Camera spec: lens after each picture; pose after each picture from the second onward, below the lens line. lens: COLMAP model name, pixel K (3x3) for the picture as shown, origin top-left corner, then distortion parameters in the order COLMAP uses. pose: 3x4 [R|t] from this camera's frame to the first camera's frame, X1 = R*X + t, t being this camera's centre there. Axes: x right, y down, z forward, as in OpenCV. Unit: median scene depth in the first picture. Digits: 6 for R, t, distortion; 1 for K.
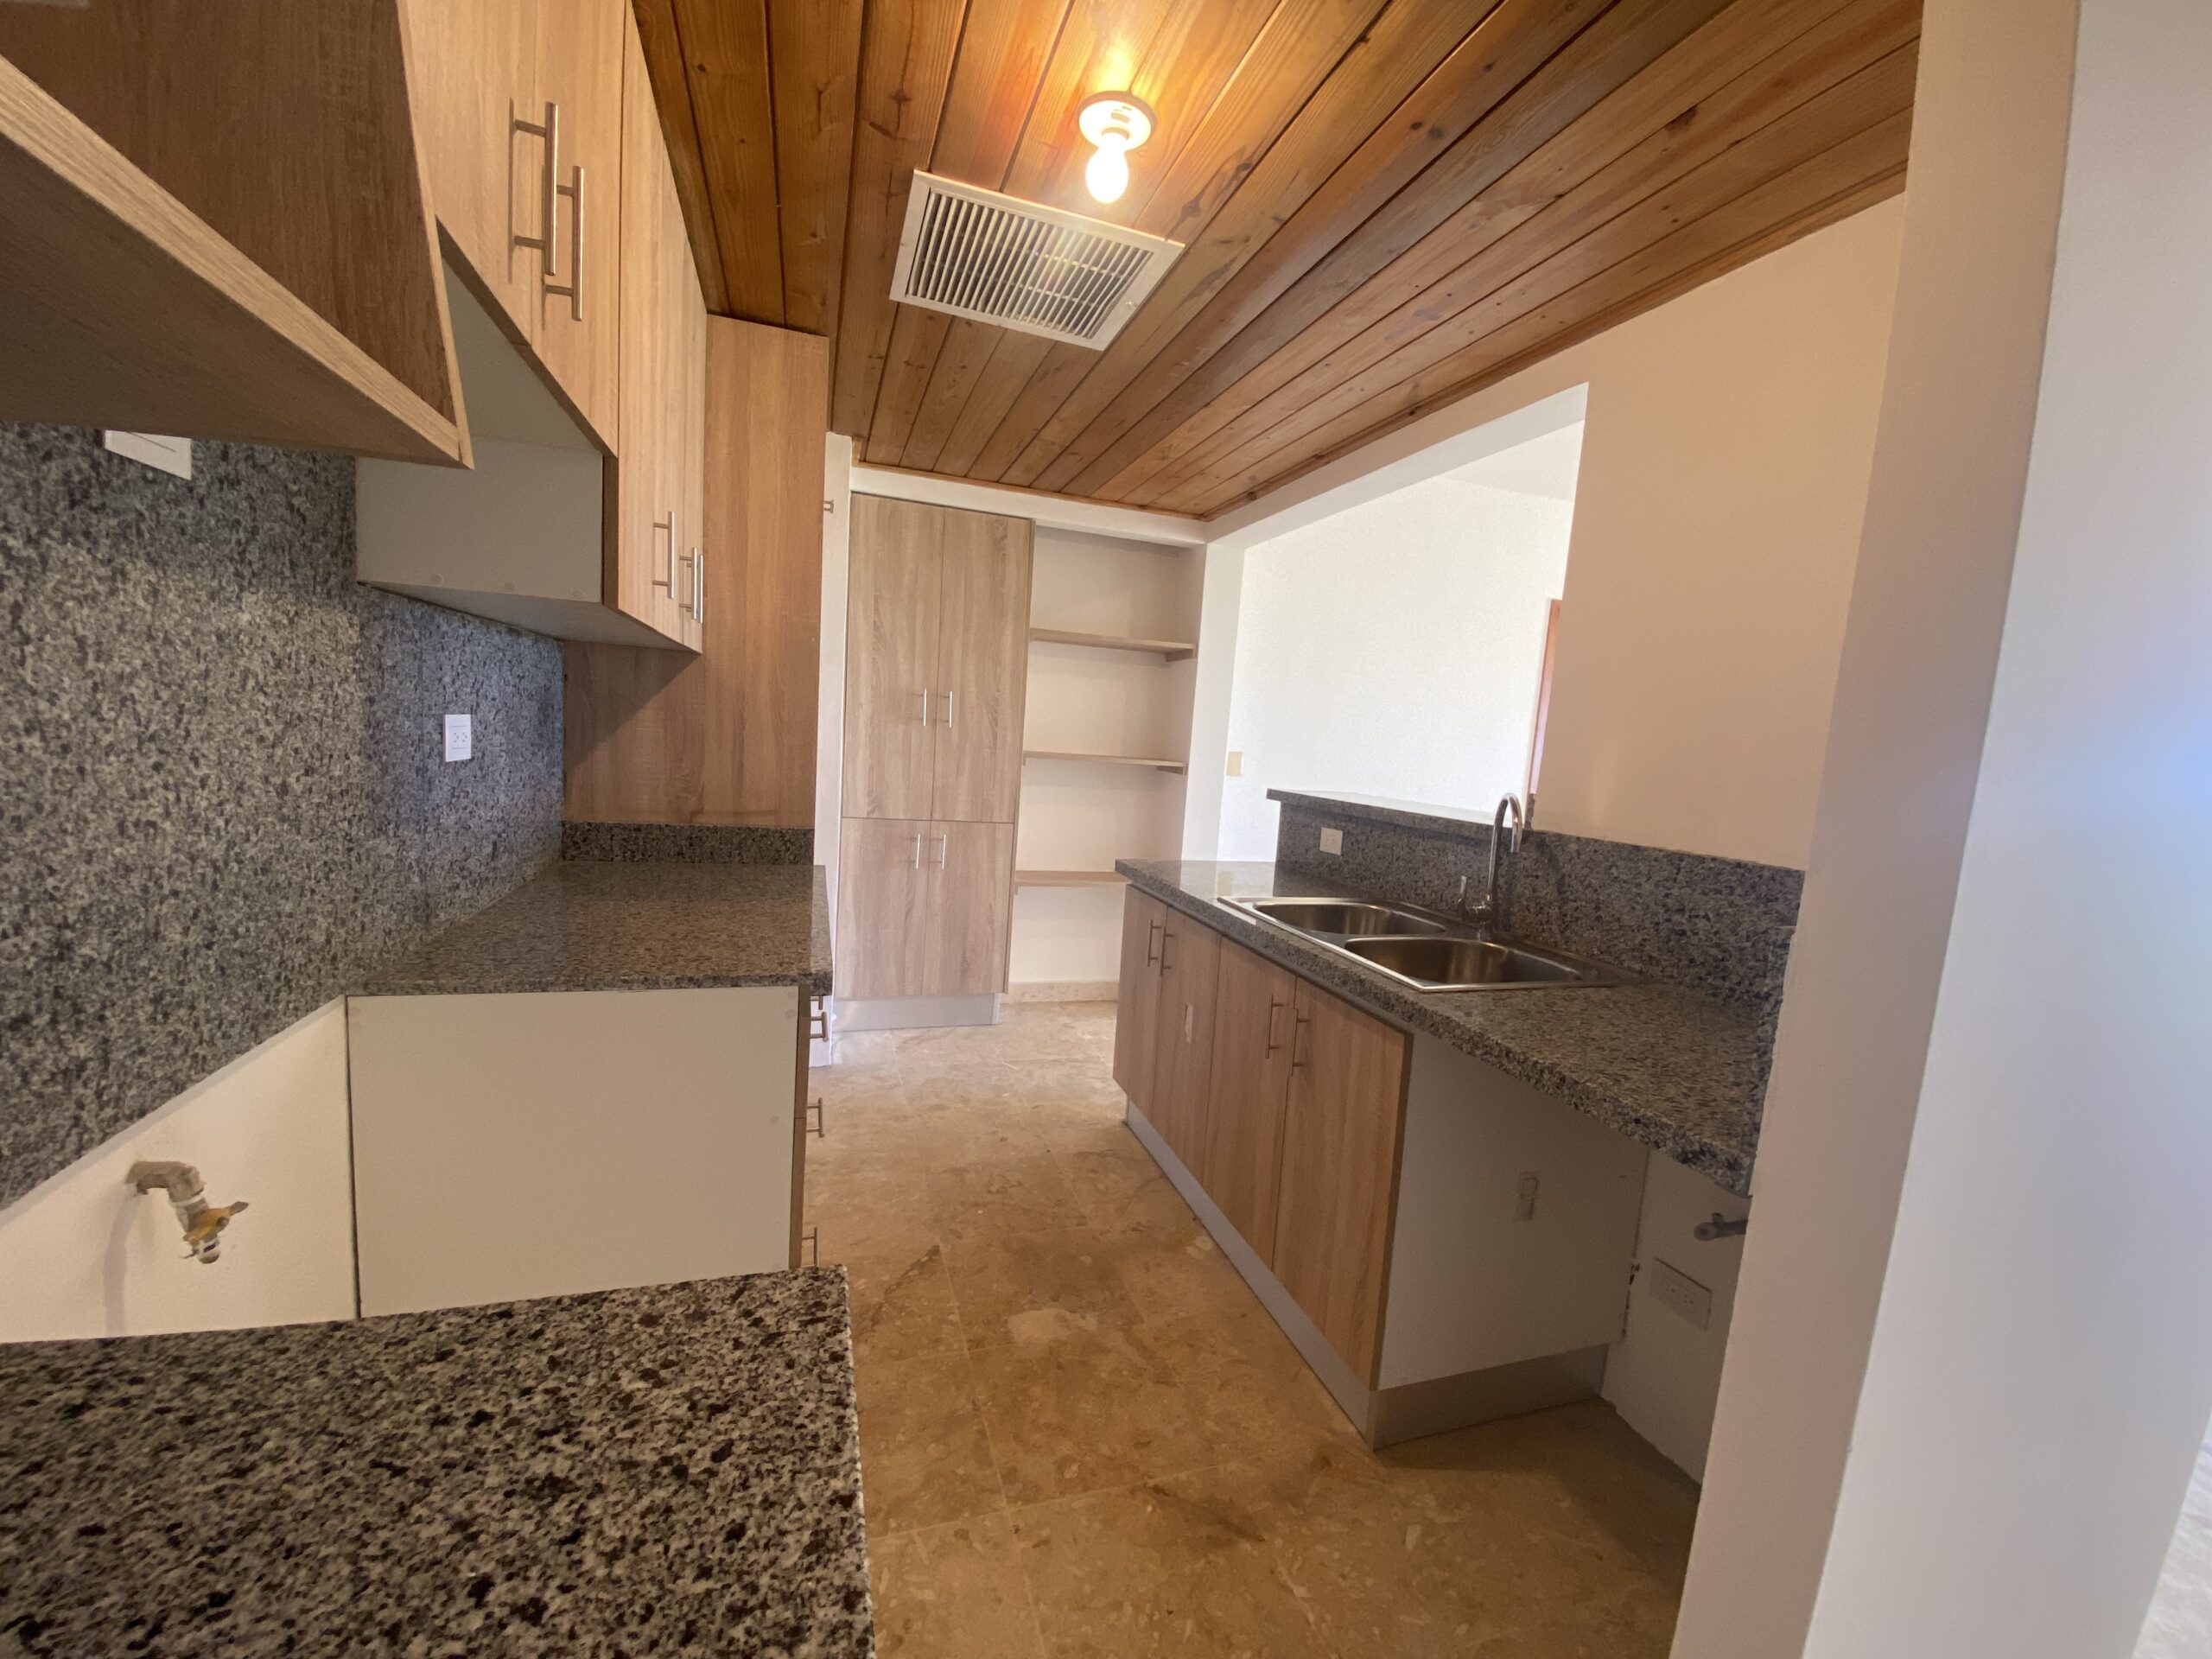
lens RADIAL K [[894.0, 0, 1112.0], [0, 894.0, 834.2], [0, 0, 1]] dist [0.013513, -0.016571]
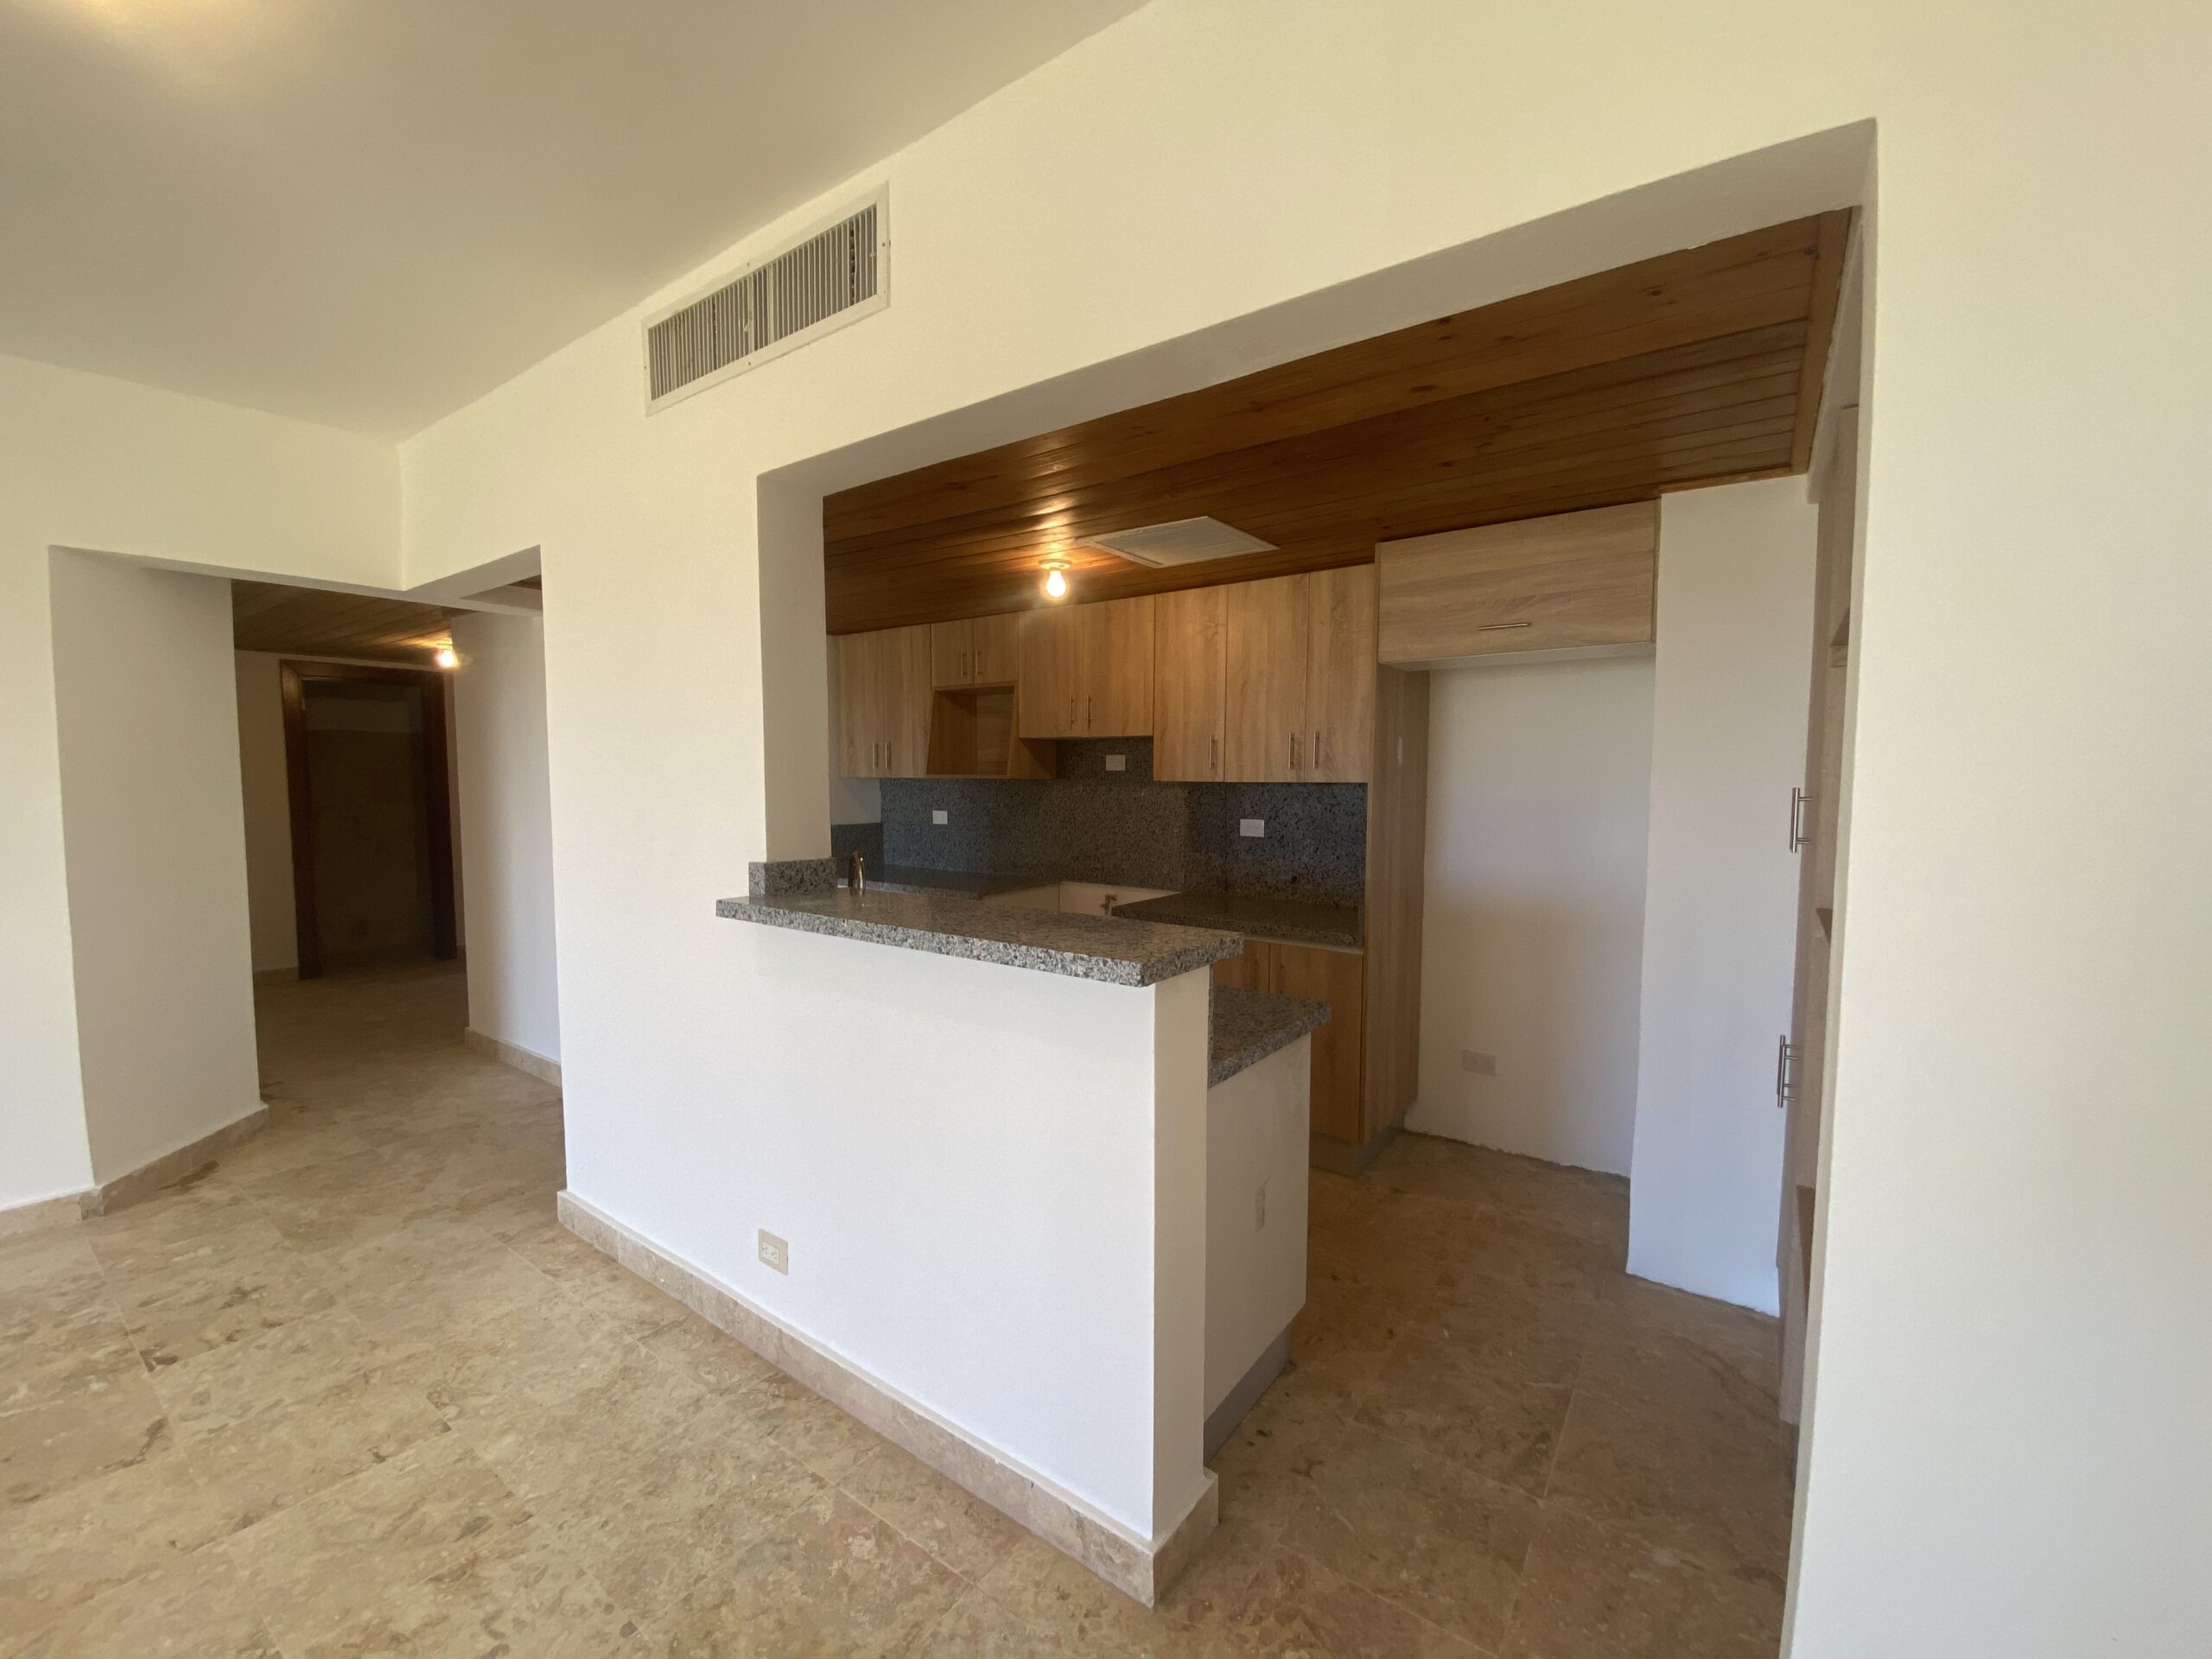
lens RADIAL K [[894.0, 0, 1105.7], [0, 894.0, 809.0], [0, 0, 1]] dist [0.013513, -0.016571]
pose [[-0.814060, -0.051492, -0.578493, 0.803747], [-0.125421, 0.988145, 0.088539, -0.235729], [0.567076, 0.144632, -0.810868, 1.990642]]
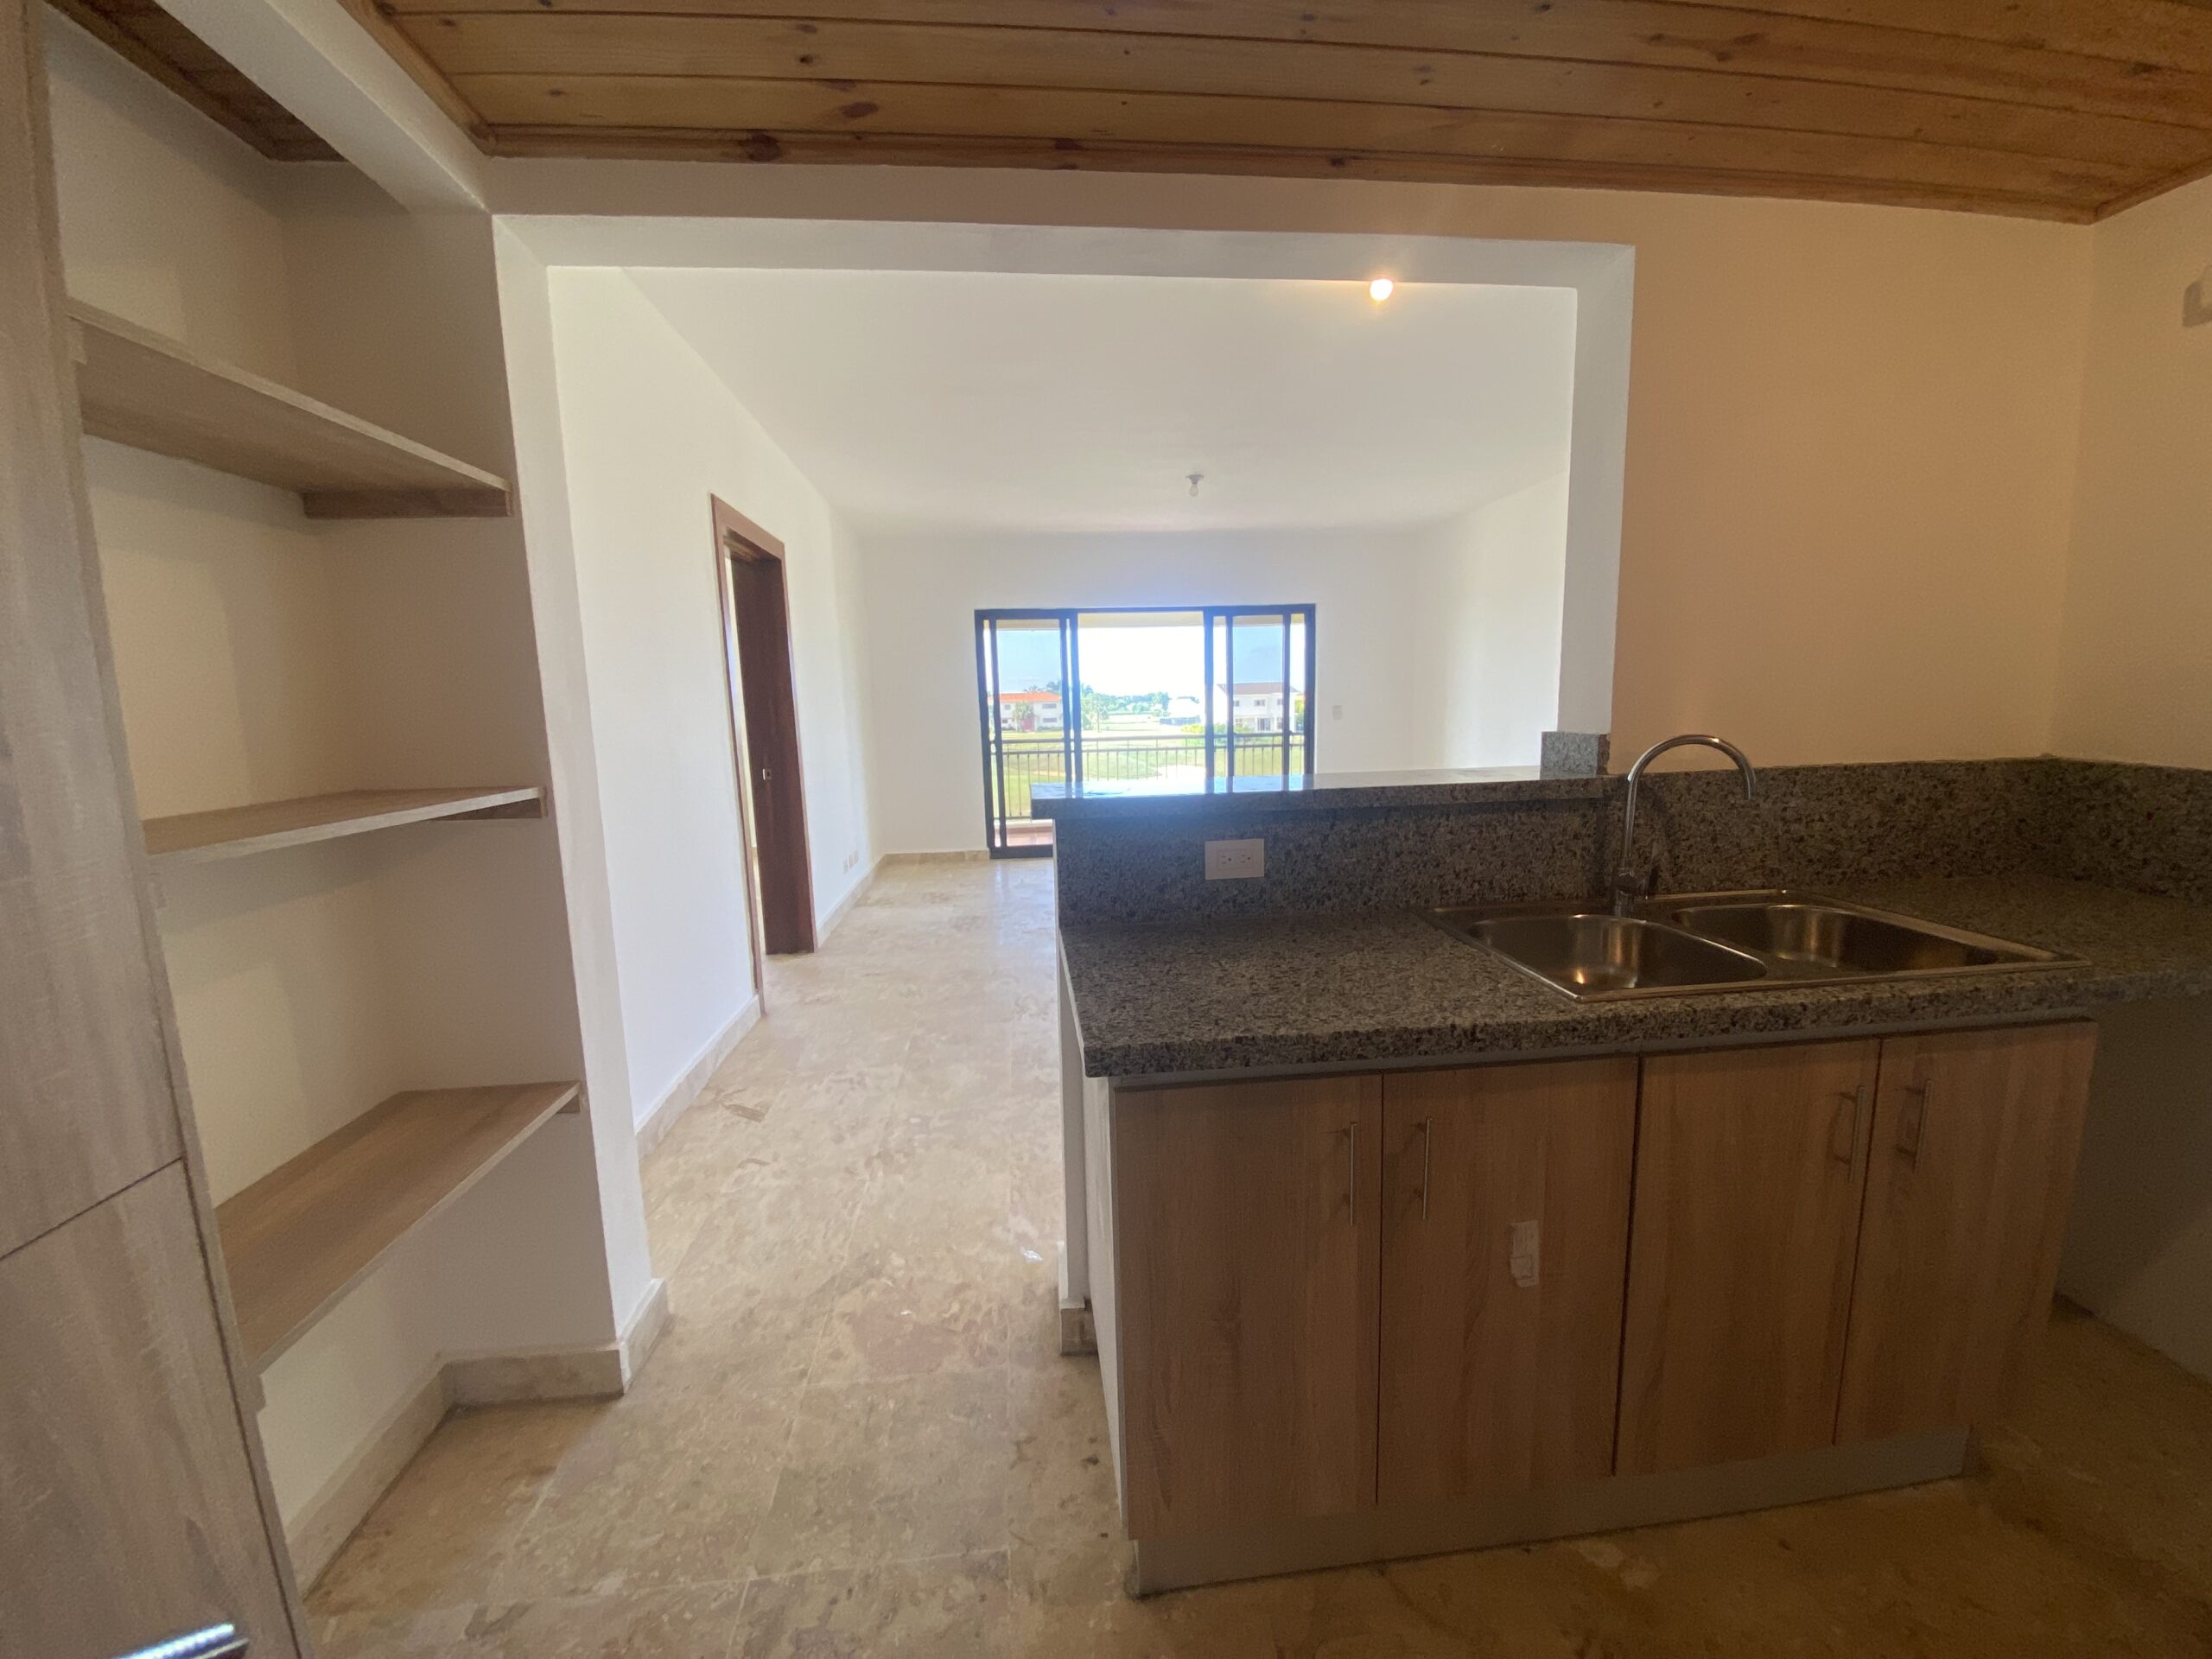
lens RADIAL K [[894.0, 0, 1105.3], [0, 894.0, 835.8], [0, 0, 1]] dist [0.013513, -0.016571]
pose [[0.221395, -0.214405, 0.951323, -0.456050], [0.150562, 0.971349, 0.183879, -0.172404], [-0.963491, 0.102523, 0.247333, 1.197748]]
